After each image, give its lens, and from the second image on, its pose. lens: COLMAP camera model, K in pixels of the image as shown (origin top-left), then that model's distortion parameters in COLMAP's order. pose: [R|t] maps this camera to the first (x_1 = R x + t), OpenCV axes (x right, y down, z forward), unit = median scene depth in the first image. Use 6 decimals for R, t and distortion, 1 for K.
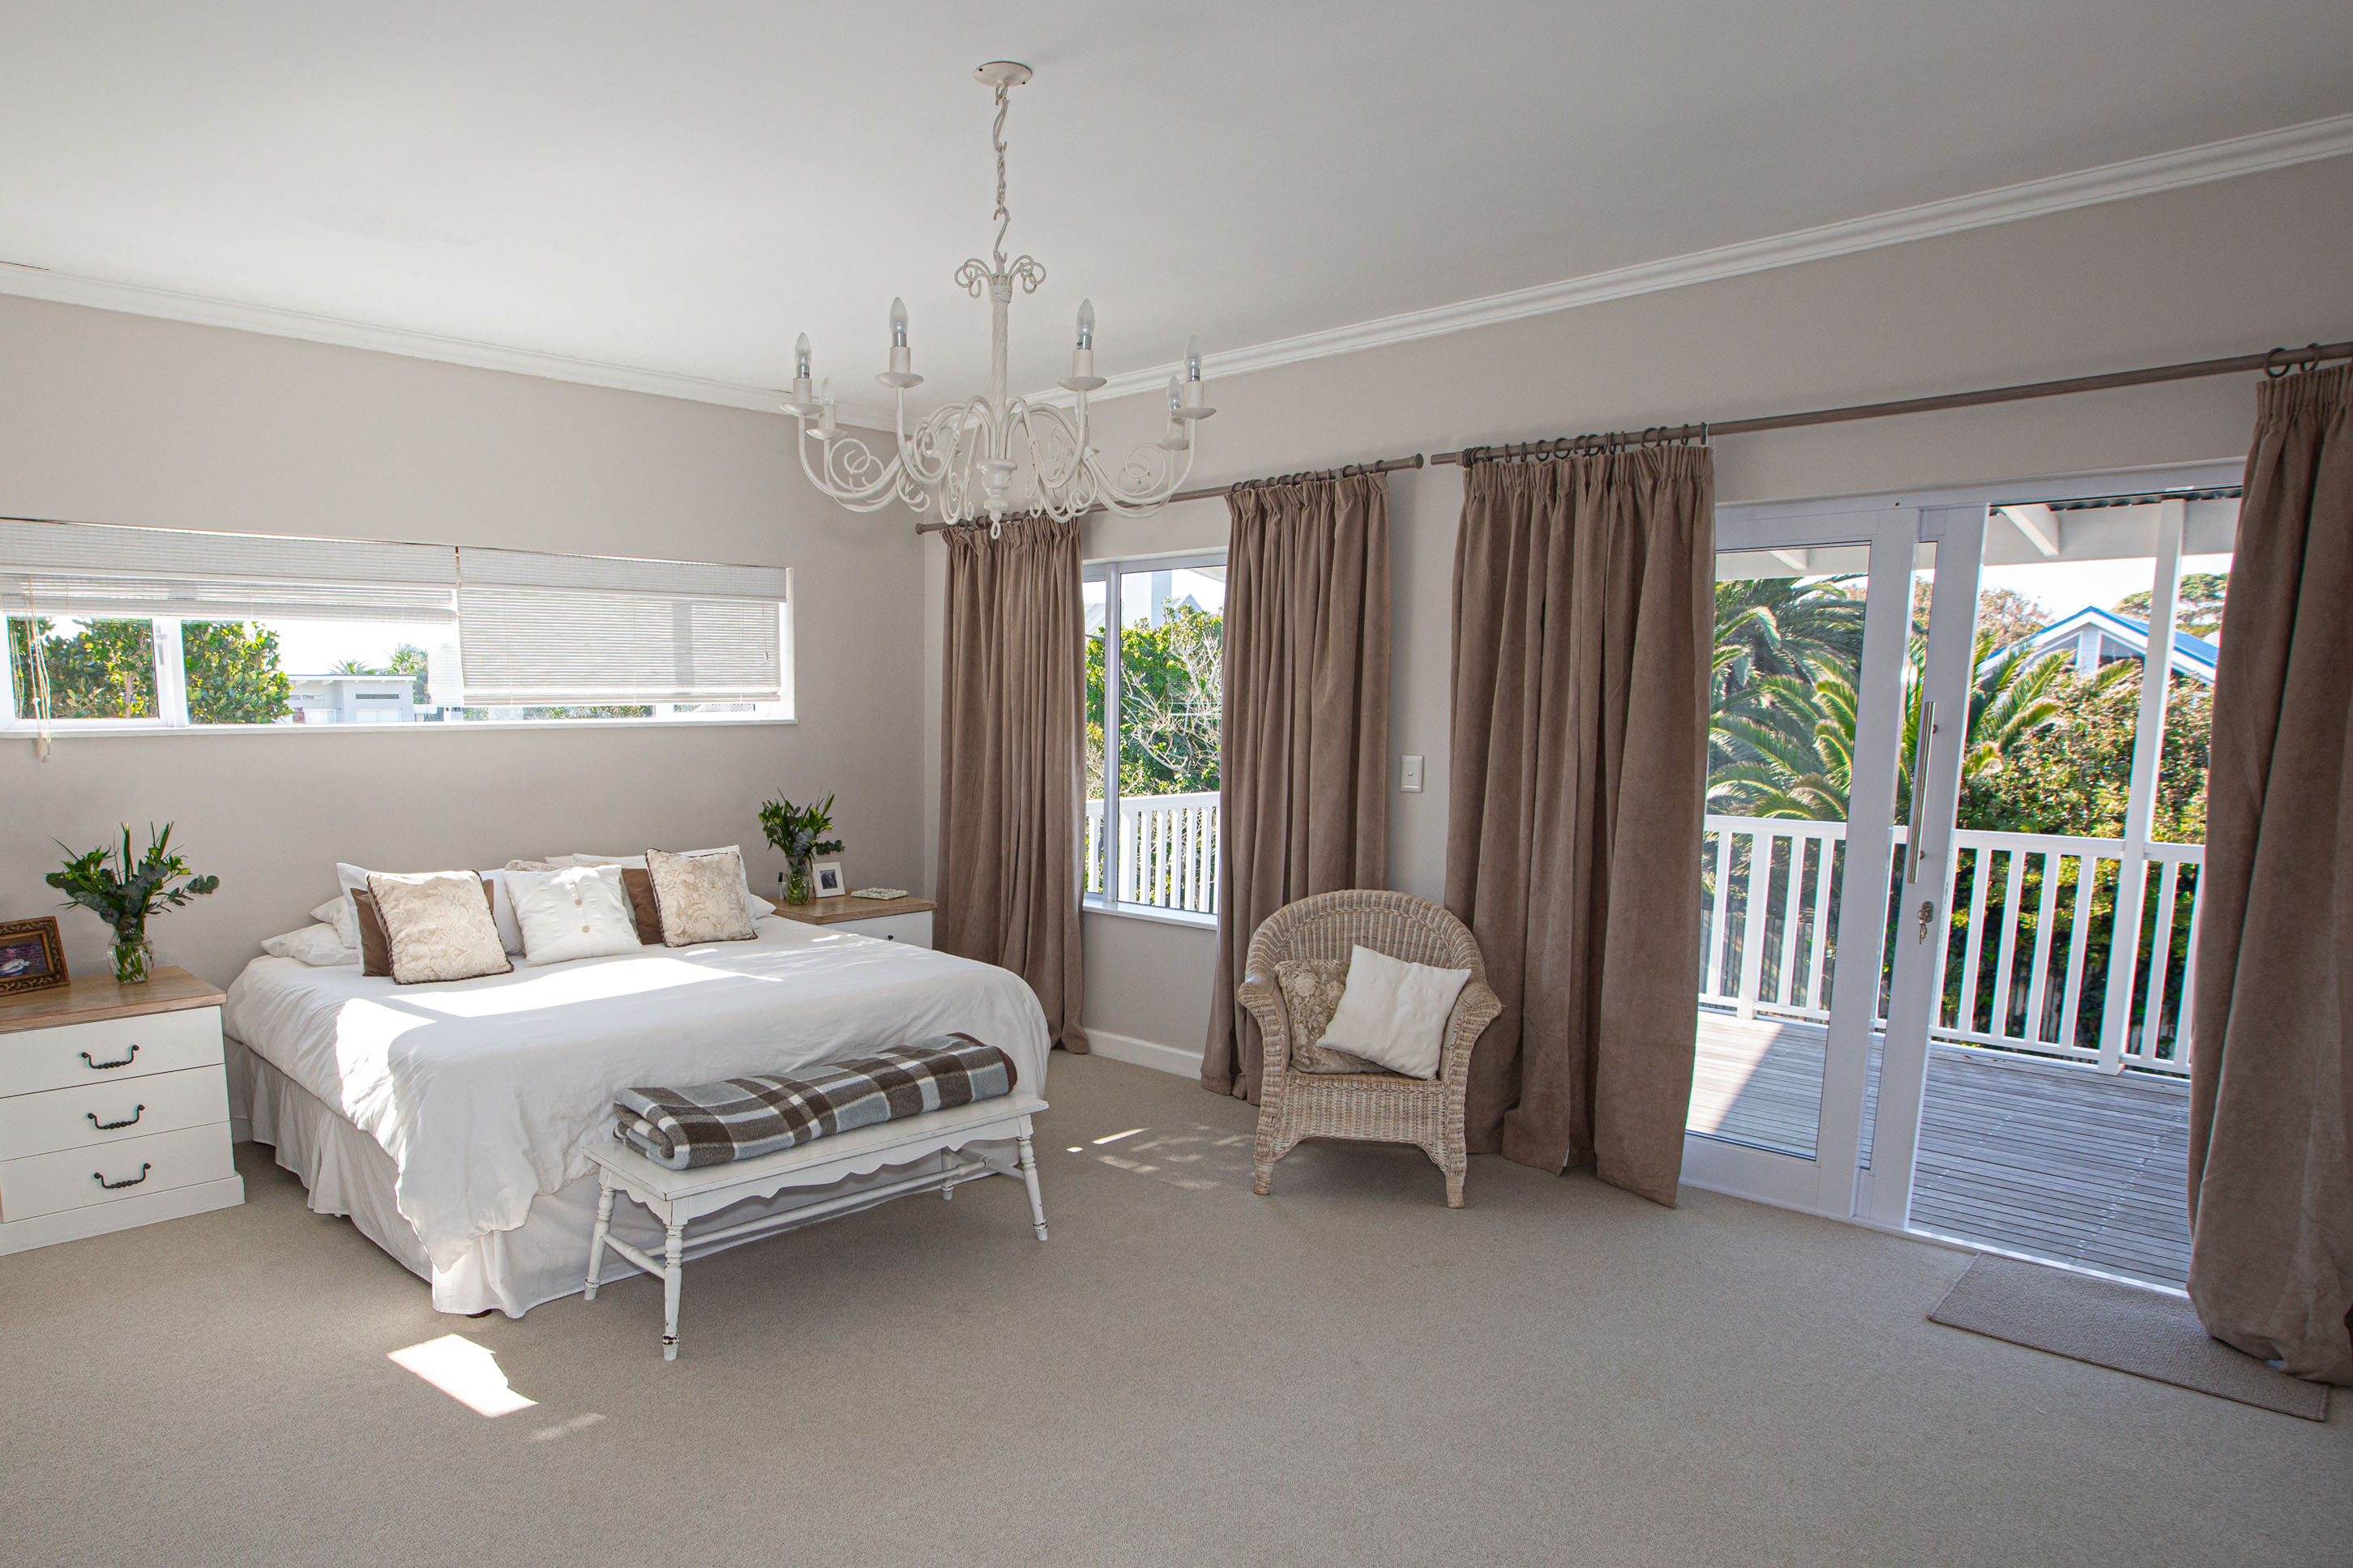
lens RADIAL K [[1115.8, 0, 1173.6], [0, 1115.8, 792.3], [0, 0, 1]] dist [-0.053734, 0.021606]
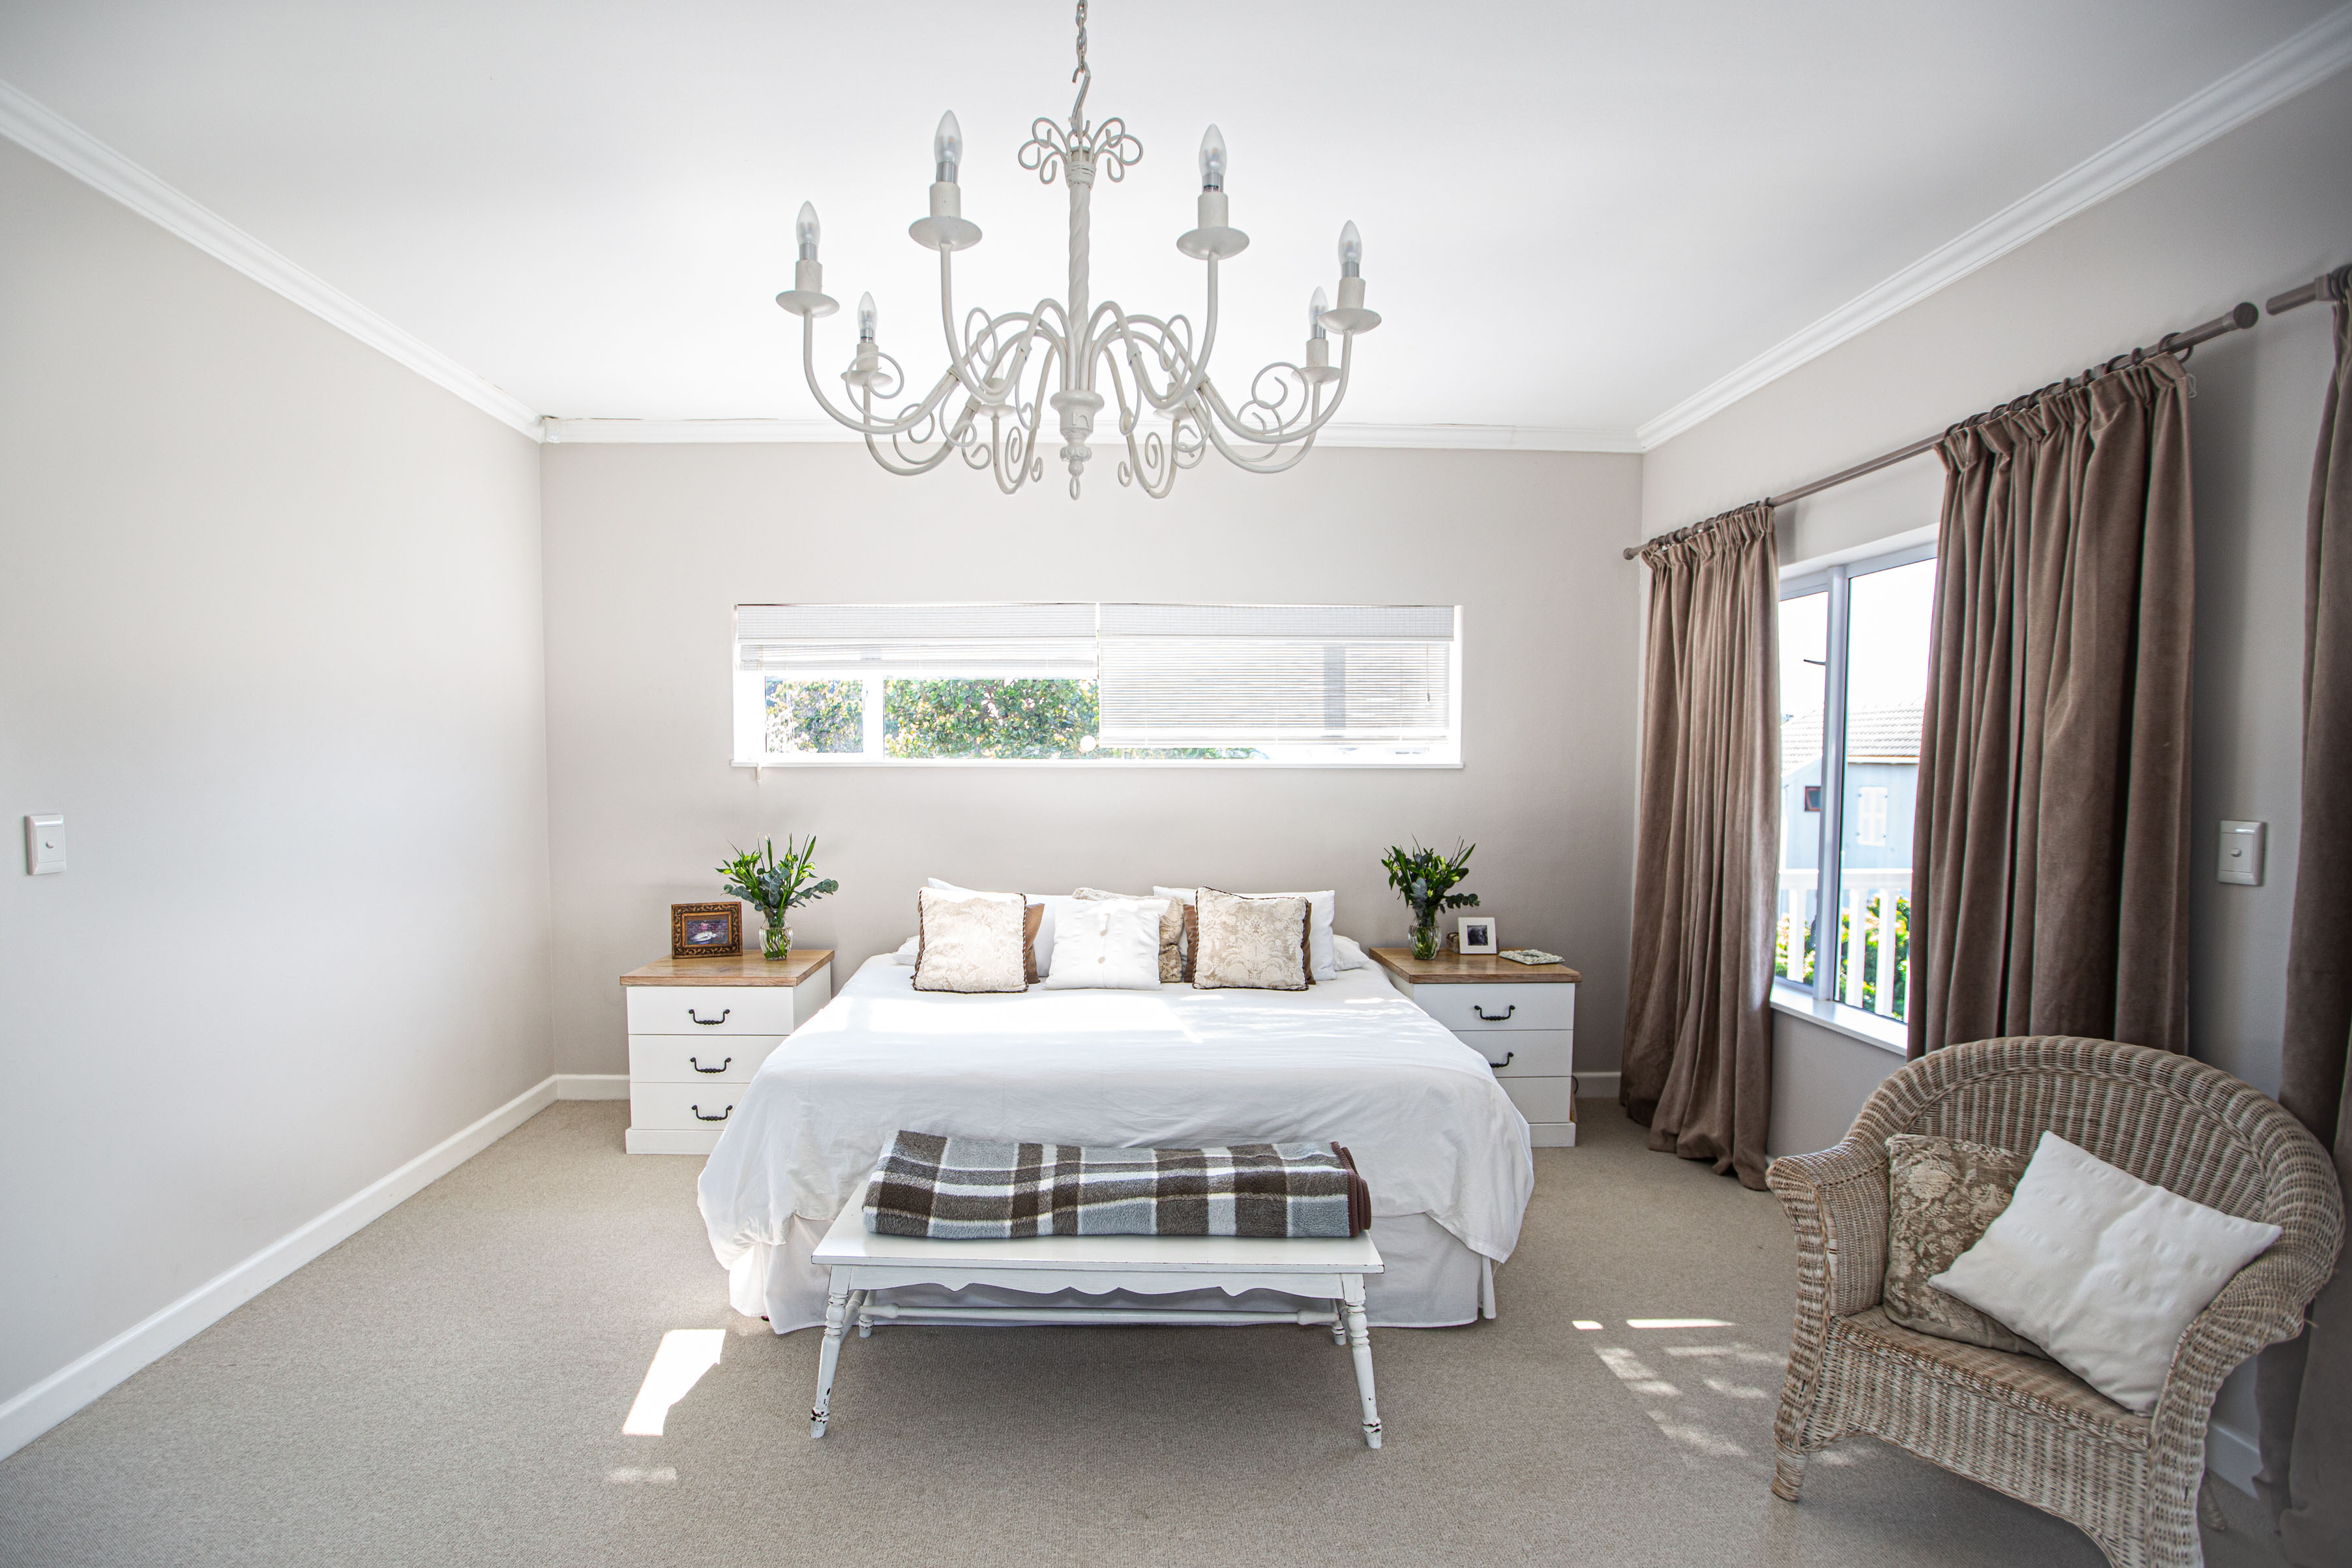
lens RADIAL K [[1115.4, 0, 1173.1], [0, 1115.4, 792.3], [0, 0, 1]] dist [-0.053734, 0.021606]
pose [[0.759543, 0.020267, -0.650141, 0.191340], [-0.049800, 0.998393, -0.027057, -0.006737], [0.648547, 0.052927, 0.759332, 0.252917]]
